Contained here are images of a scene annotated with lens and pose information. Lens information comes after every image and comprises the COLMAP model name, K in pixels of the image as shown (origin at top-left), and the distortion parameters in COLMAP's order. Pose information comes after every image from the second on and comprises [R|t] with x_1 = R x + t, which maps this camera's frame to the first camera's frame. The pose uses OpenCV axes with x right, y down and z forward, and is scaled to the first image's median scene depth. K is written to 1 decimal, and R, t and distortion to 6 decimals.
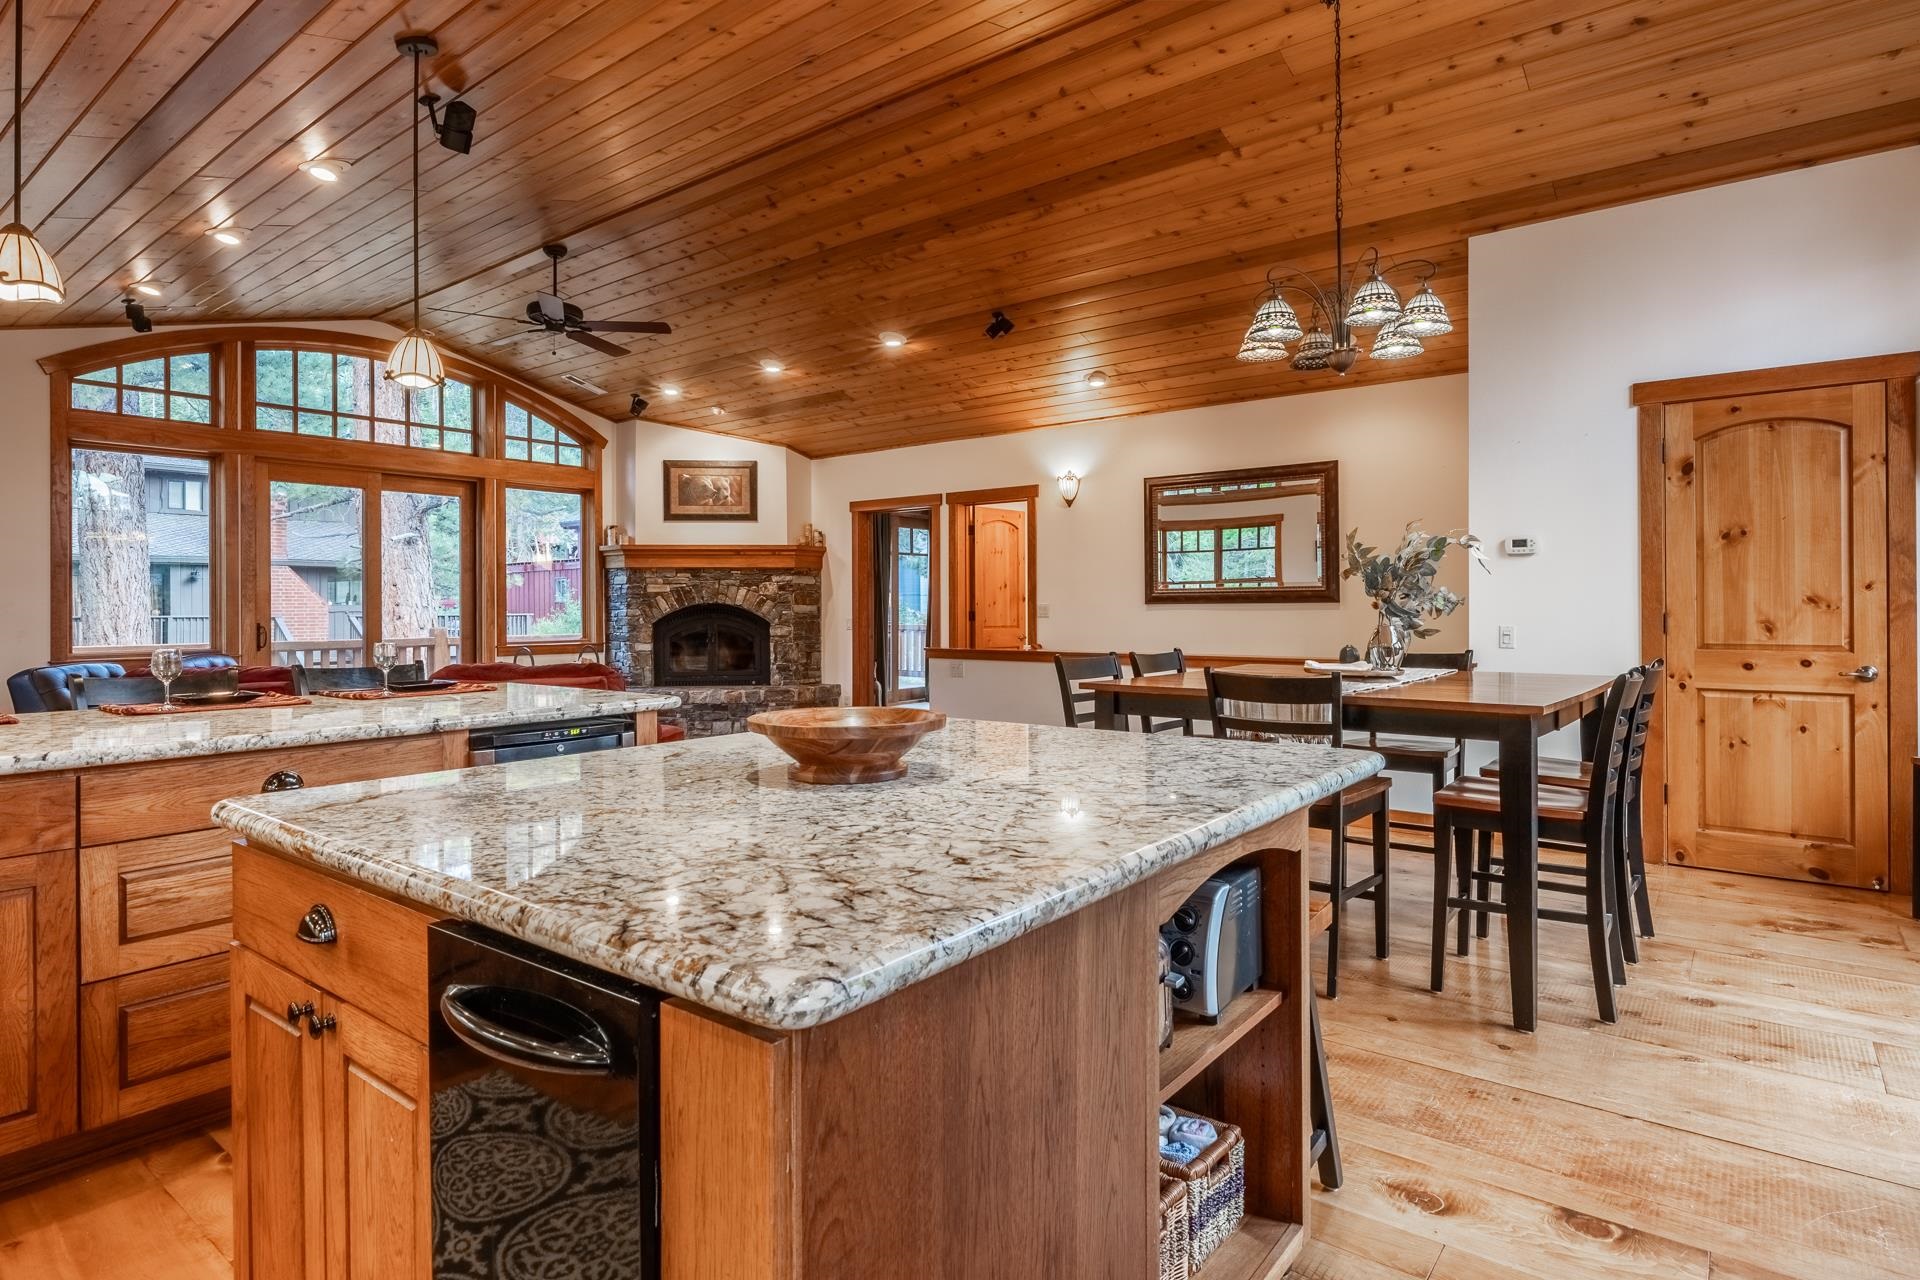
lens RADIAL K [[1016.9, 0, 963.5], [0, 1016.9, 604.9], [0, 0, 1]] dist [0.000309, -0.003423]
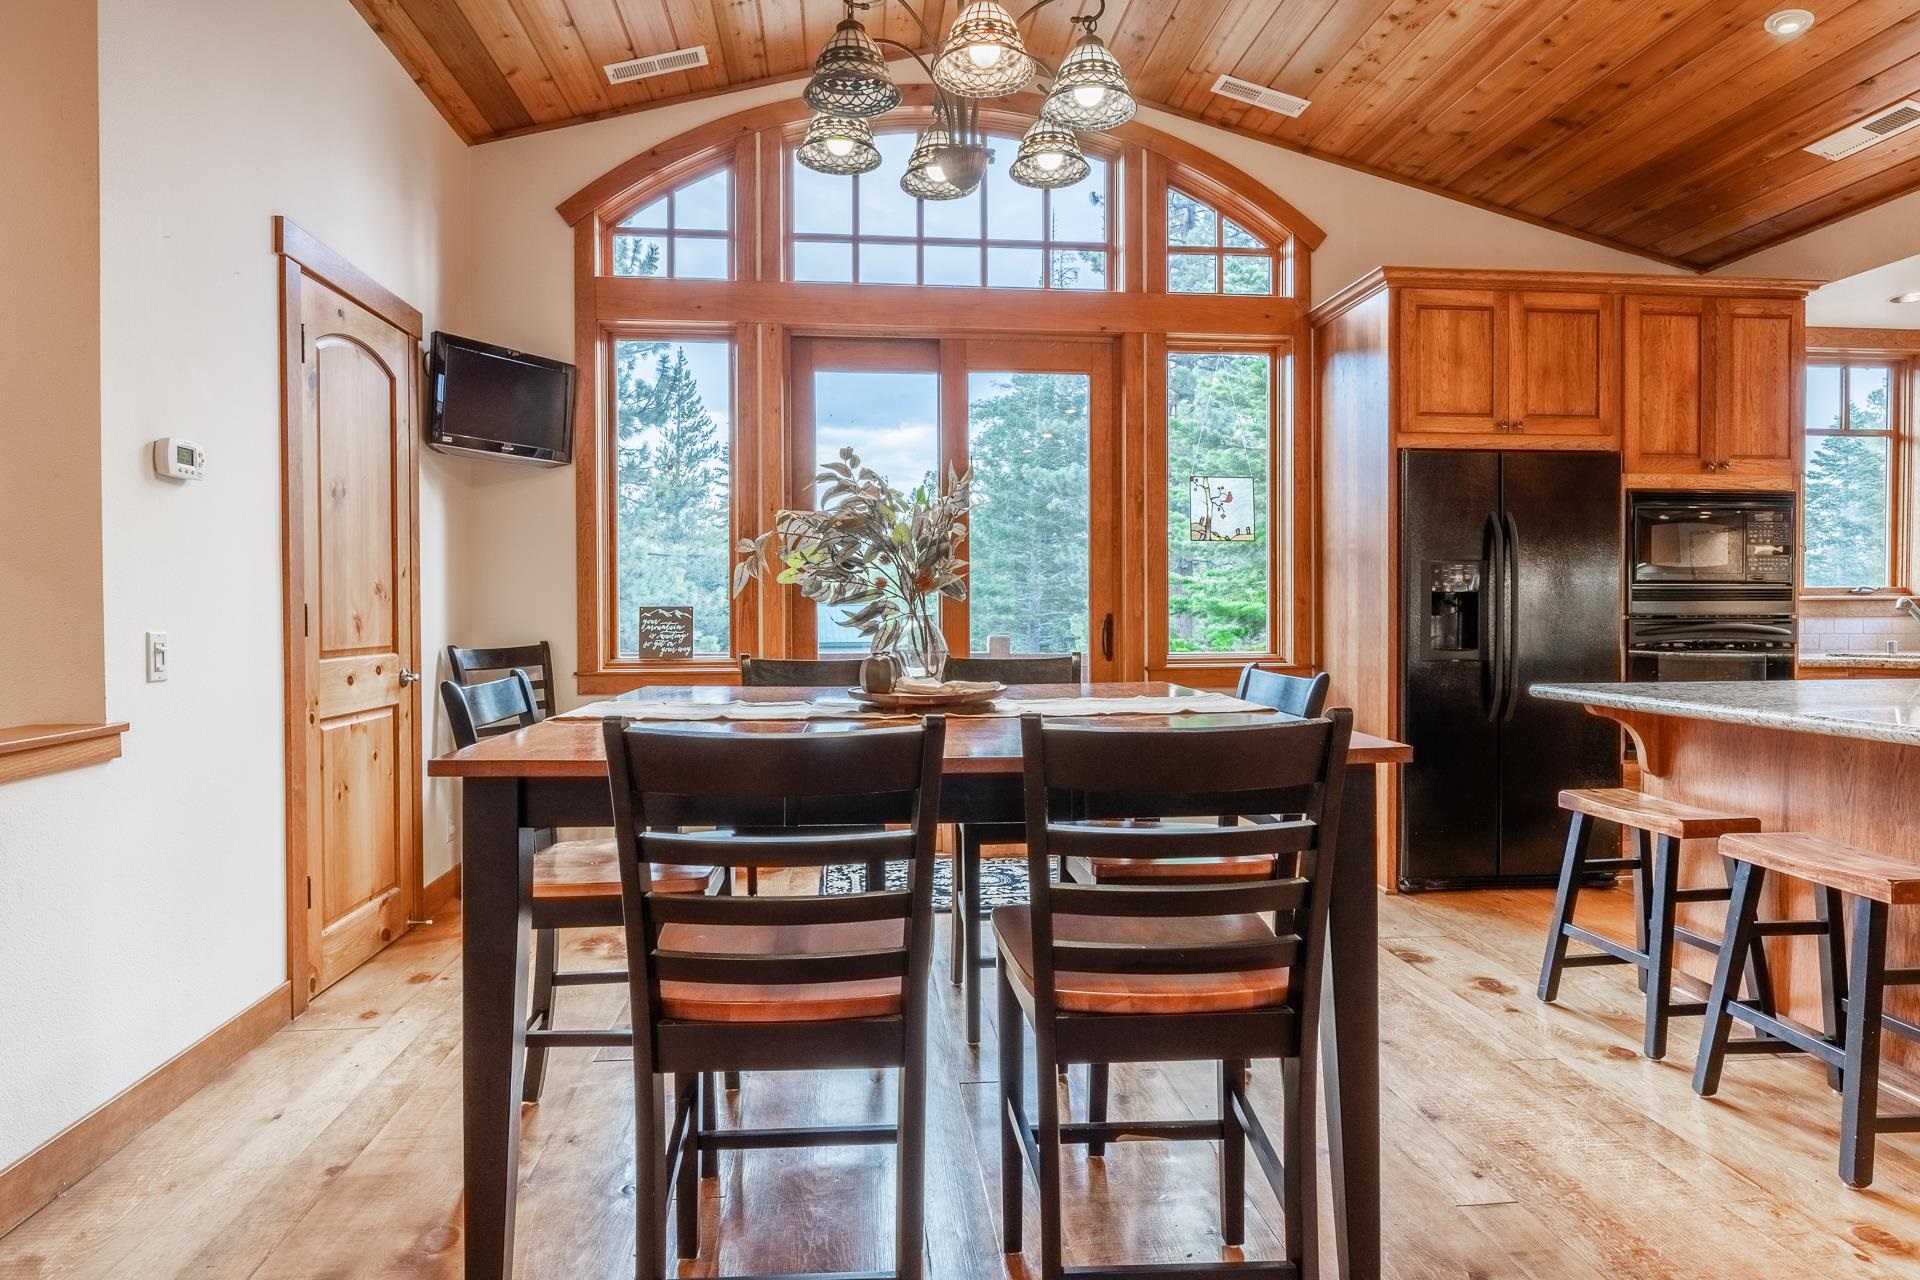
lens RADIAL K [[1067.6, 0, 961.6], [0, 1067.6, 628.2], [0, 0, 1]] dist [-0.005123, -0.000970]
pose [[-0.690418, -0.005533, 0.723390, -0.029414], [0.008150, 0.999848, 0.015425, 0.007138], [-0.723365, 0.016545, -0.690268, 0.559332]]
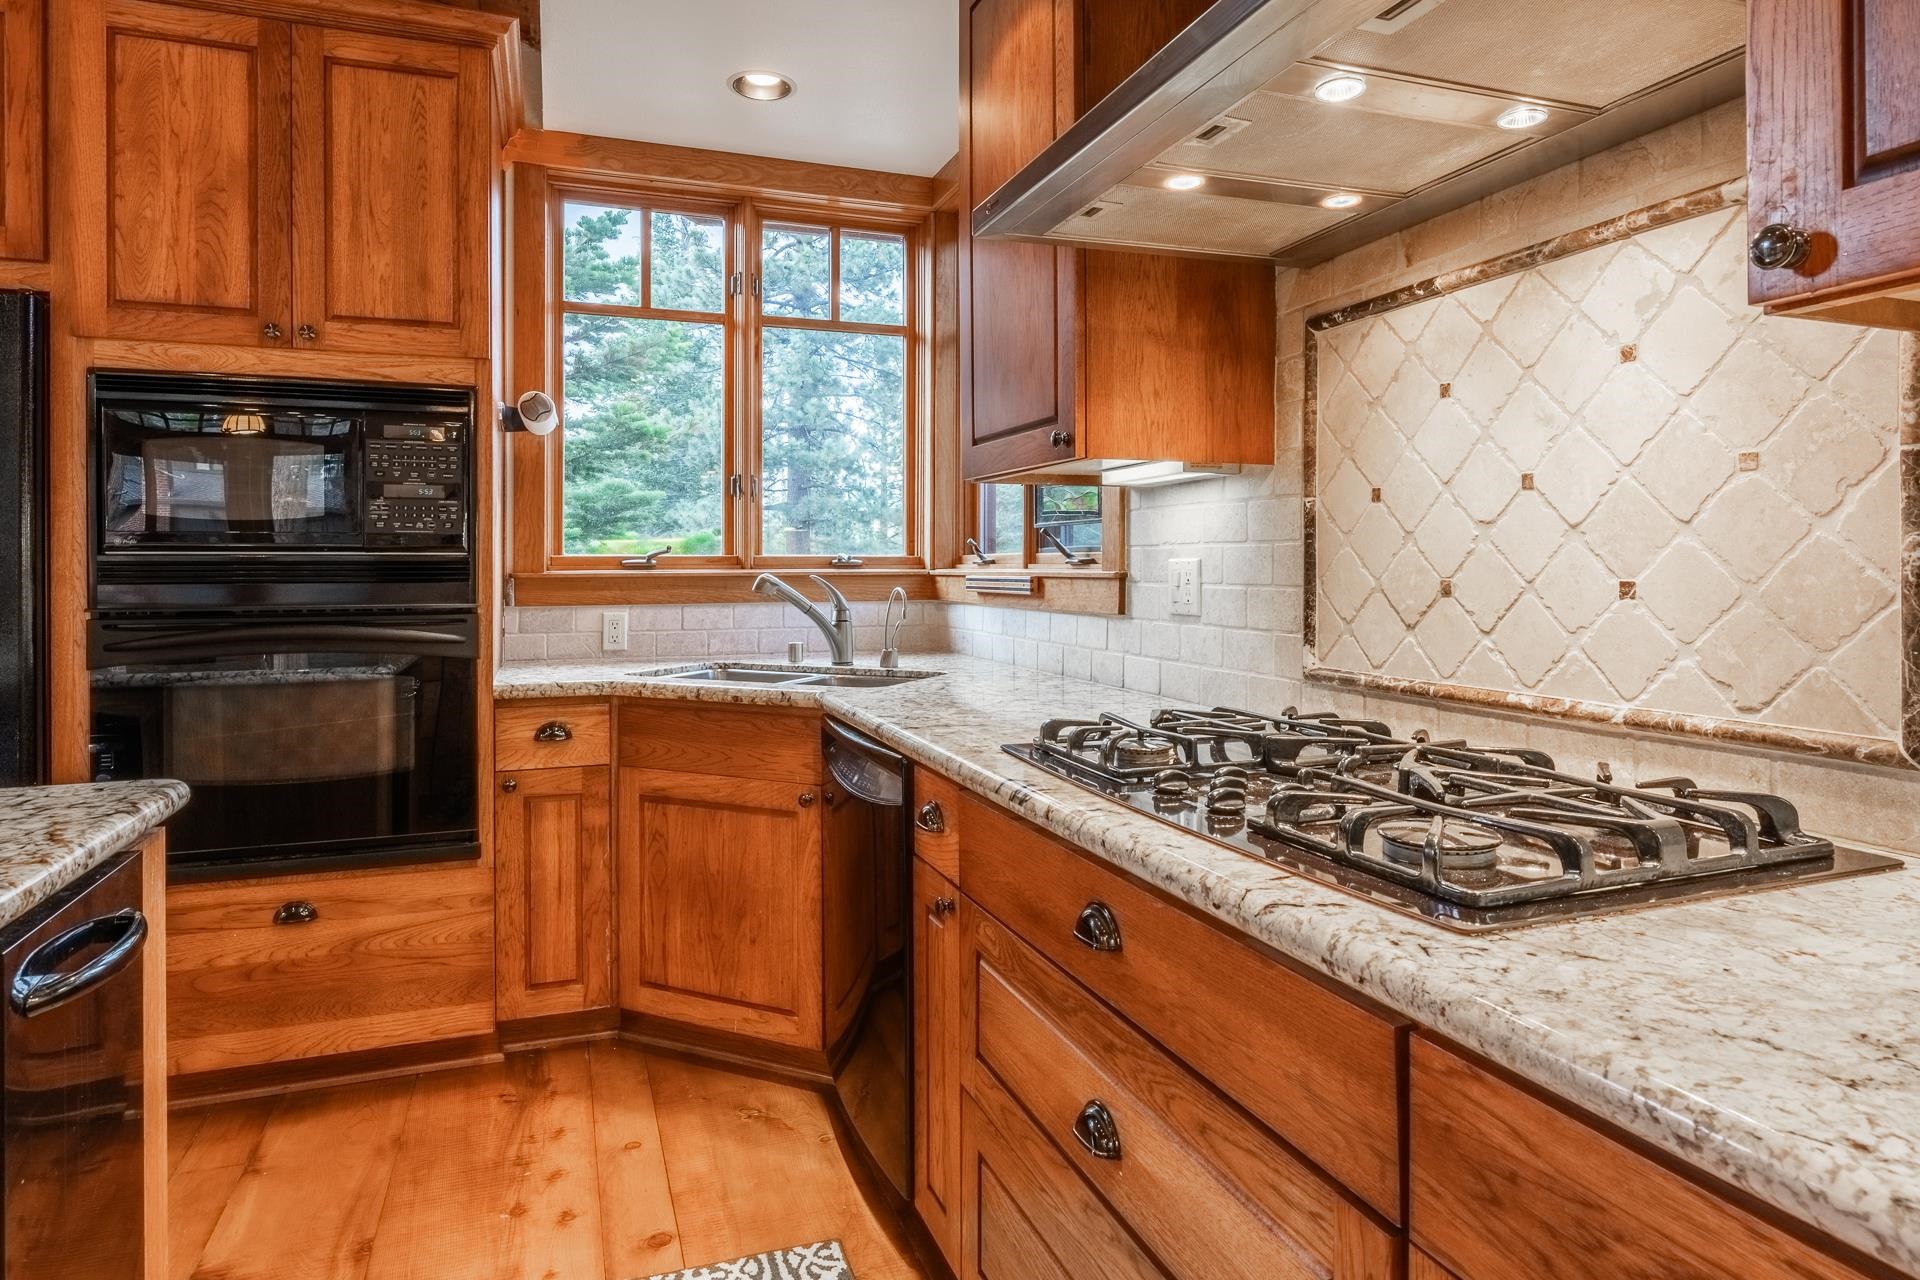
lens RADIAL K [[1067.6, 0, 968.6], [0, 1067.6, 566.7], [0, 0, 1]] dist [-0.005123, -0.000970]
pose [[-0.851795, 0.009425, 0.523791, -0.179509], [0.008897, 0.999954, -0.003525, 0.003237], [-0.523800, 0.001658, -0.851840, 0.144395]]
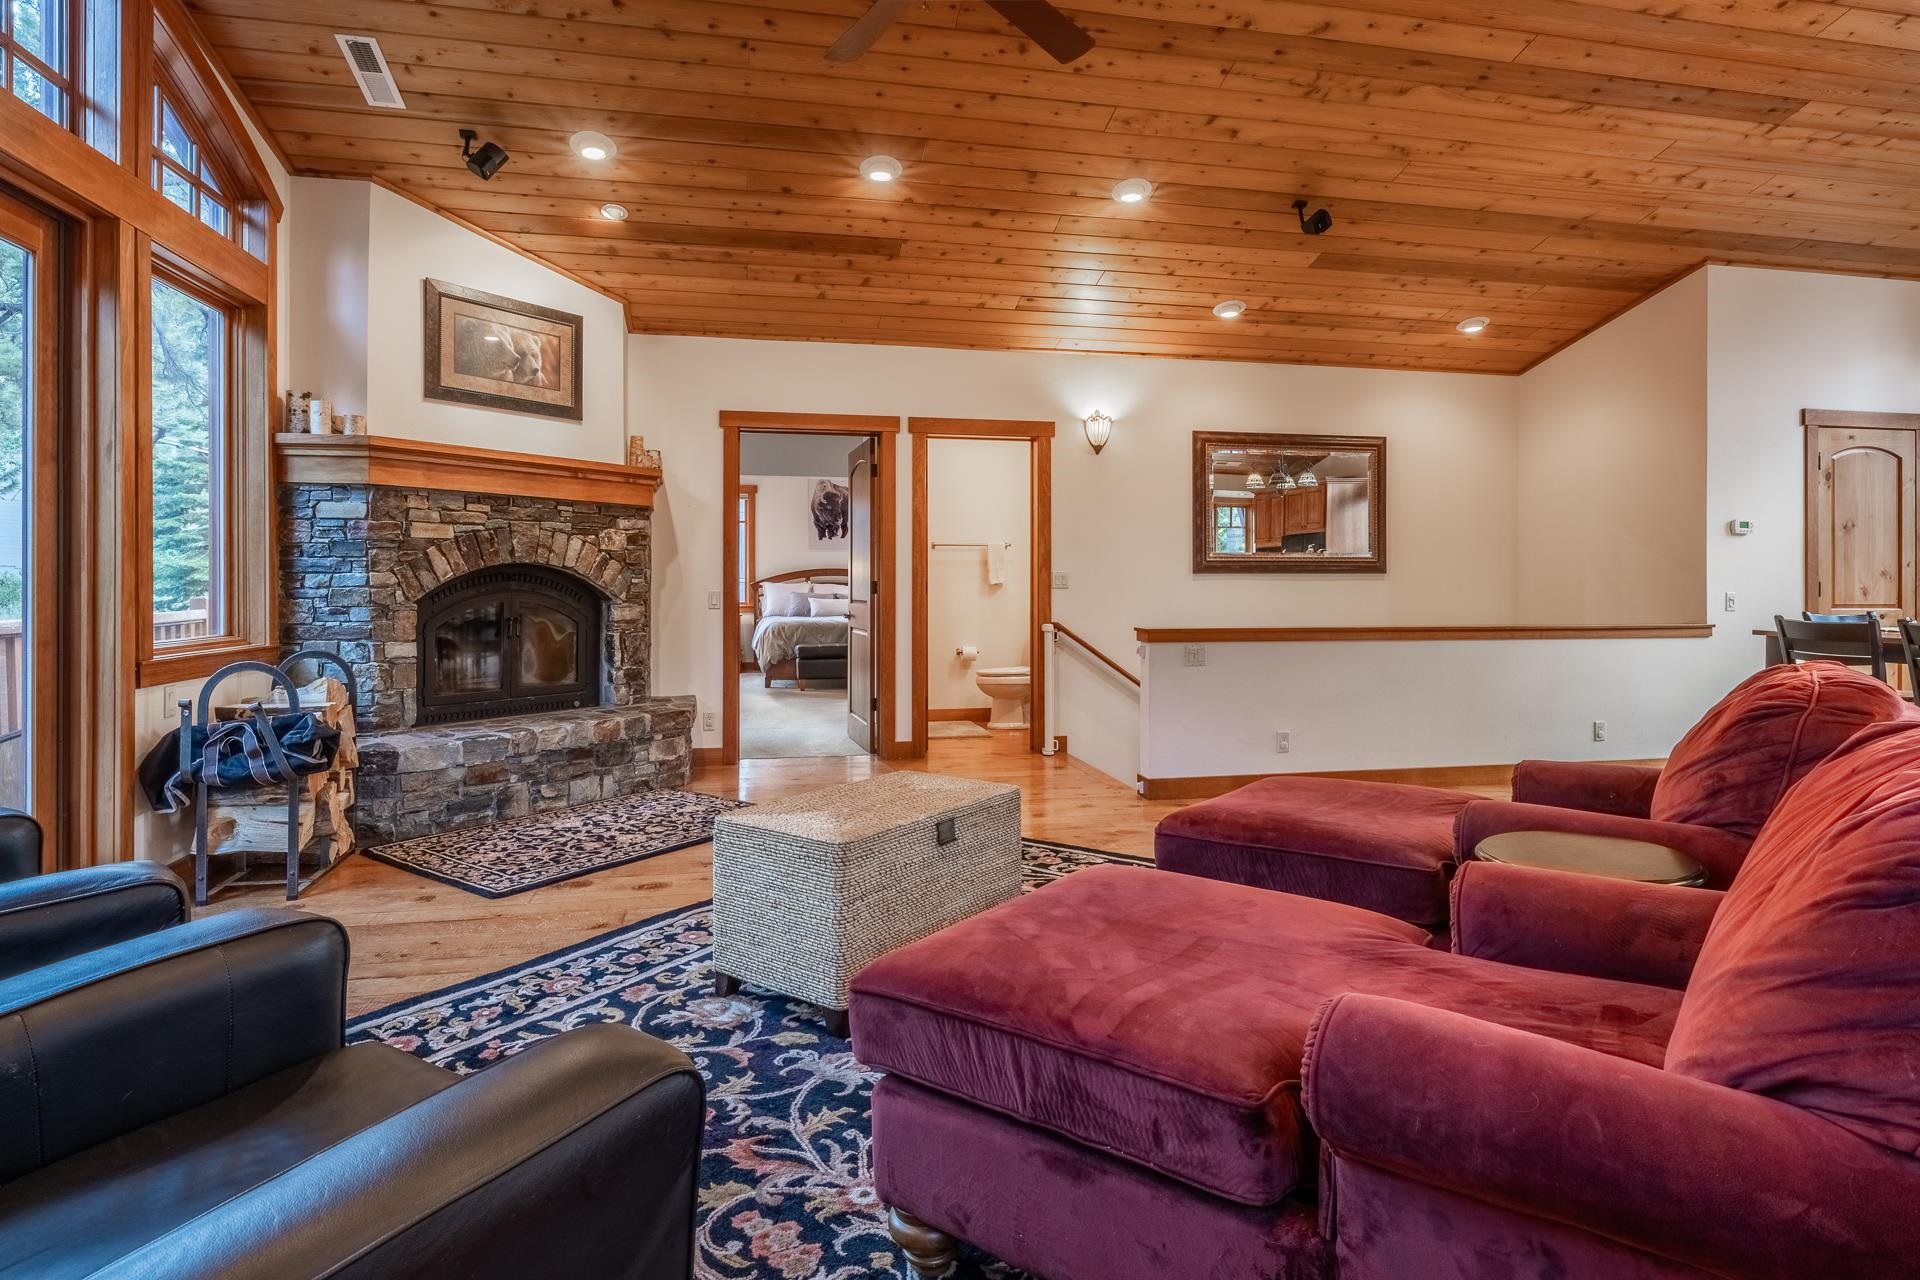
lens RADIAL K [[1016.9, 0, 955.6], [0, 1016.9, 578.6], [0, 0, 1]] dist [0.000309, -0.003423]
pose [[0.650032, 0.009911, 0.759842, -0.513903], [-0.005686, 0.999950, -0.008179, 0.009729], [-0.759885, 0.000996, 0.650057, 0.479910]]
